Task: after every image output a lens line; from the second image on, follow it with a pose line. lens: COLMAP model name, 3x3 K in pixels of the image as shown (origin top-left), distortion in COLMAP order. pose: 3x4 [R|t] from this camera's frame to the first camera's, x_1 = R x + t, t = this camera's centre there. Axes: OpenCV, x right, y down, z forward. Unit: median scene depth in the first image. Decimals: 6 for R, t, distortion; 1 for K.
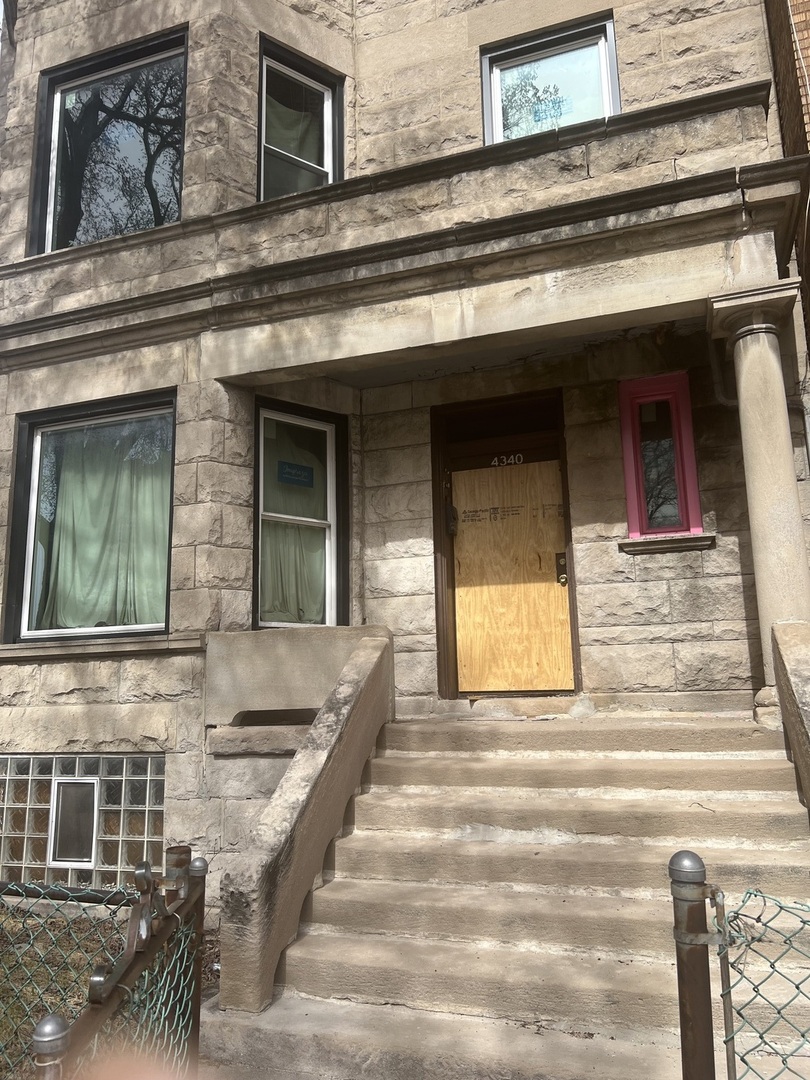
lens RADIAL K [[809.6, 0, 378.7], [0, 809.6, 553.3], [0, 0, 1]] dist [0.028595, -0.039070]
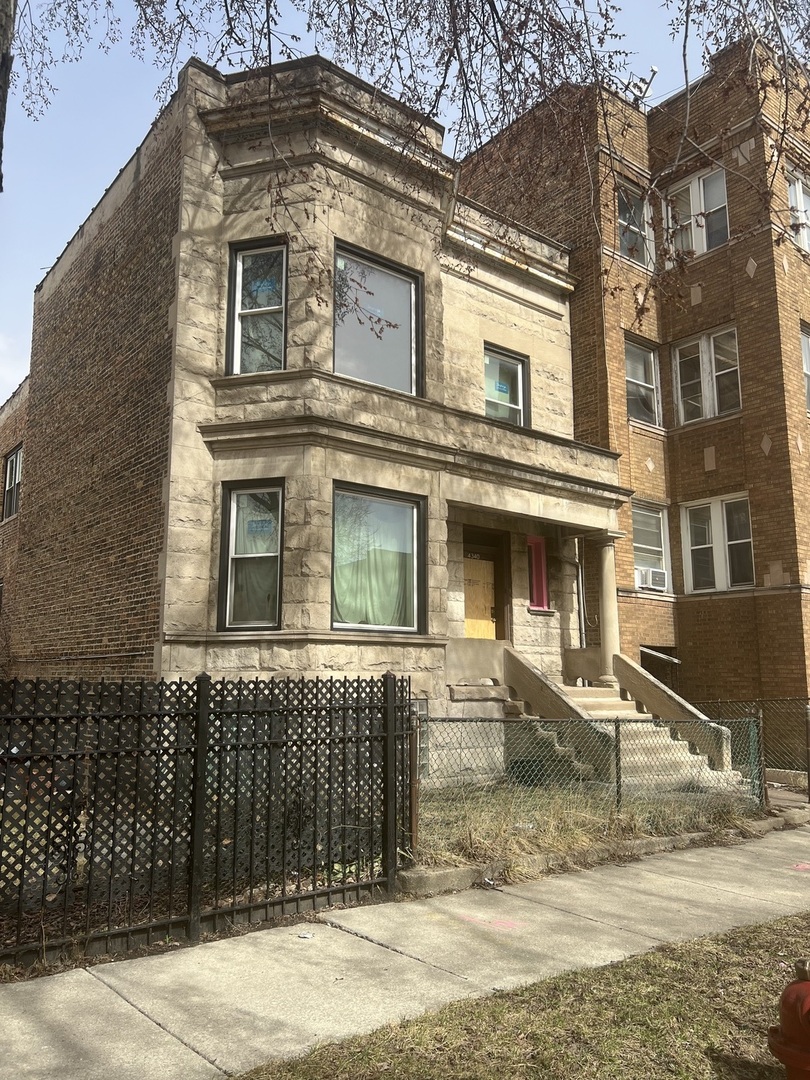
lens RADIAL K [[809.6, 0, 381.8], [0, 809.6, 542.9], [0, 0, 1]] dist [0.028595, -0.039070]
pose [[0.556605, 0.164699, 0.814288, -1.822554], [-0.172194, 0.981738, -0.080865, 0.059963], [-0.812736, -0.095206, 0.574800, 0.050377]]
